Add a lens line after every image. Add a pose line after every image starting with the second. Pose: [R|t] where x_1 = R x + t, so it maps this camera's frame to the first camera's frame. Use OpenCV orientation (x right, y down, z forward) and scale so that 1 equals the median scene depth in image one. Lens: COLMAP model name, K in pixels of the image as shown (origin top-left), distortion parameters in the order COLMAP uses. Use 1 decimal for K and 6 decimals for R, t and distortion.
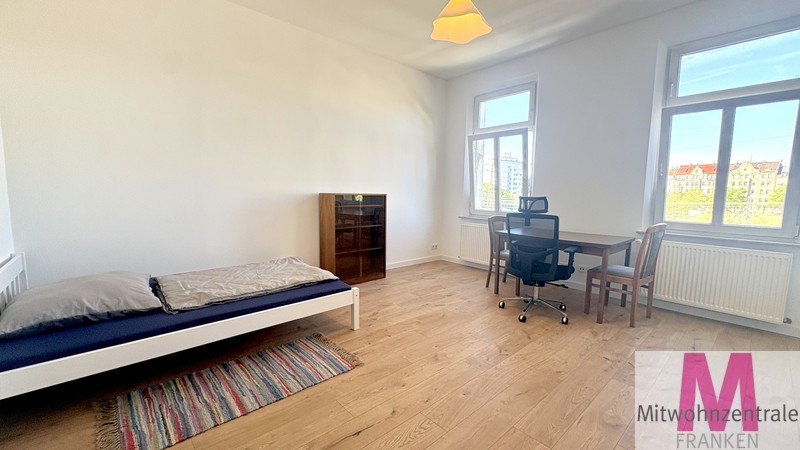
lens RADIAL K [[325.5, 0, 397.2], [0, 325.5, 223.8], [0, 0, 1]] dist [-0.007413, -0.000045]
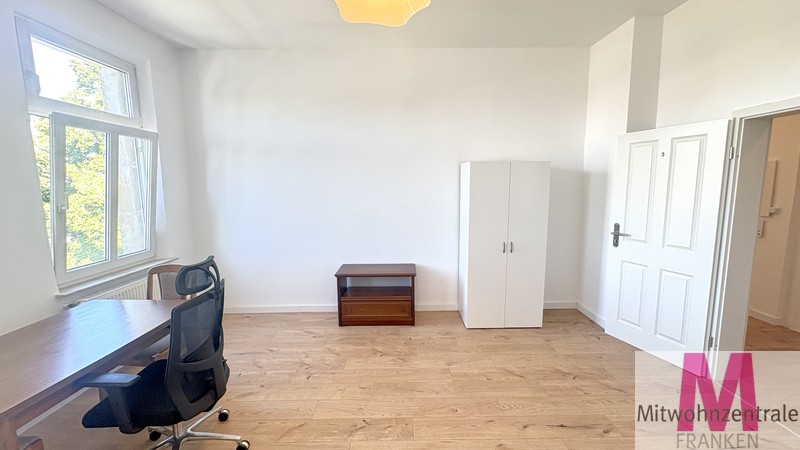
lens RADIAL K [[327.4, 0, 407.7], [0, 327.4, 225.6], [0, 0, 1]] dist [-0.000158, 0.000043]
pose [[-0.760694, -0.088359, 0.643069, -0.223349], [0.063617, 0.975774, 0.209327, -0.236654], [-0.645986, 0.200144, -0.736644, 1.161701]]
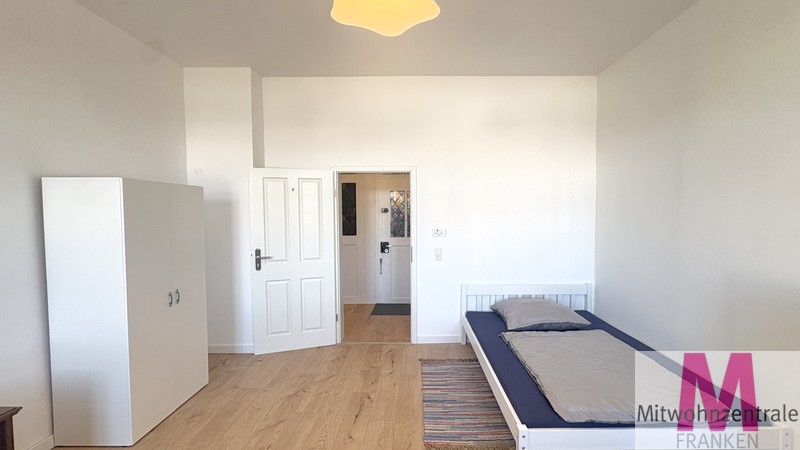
lens RADIAL K [[336.4, 0, 416.4], [0, 336.4, 225.3], [0, 0, 1]] dist [-0.006581, -0.000011]
pose [[-0.665898, 0.025071, -0.745622, 0.443496], [-0.075710, 0.992005, 0.100970, -0.221776], [0.742192, 0.123686, -0.658676, 1.124587]]
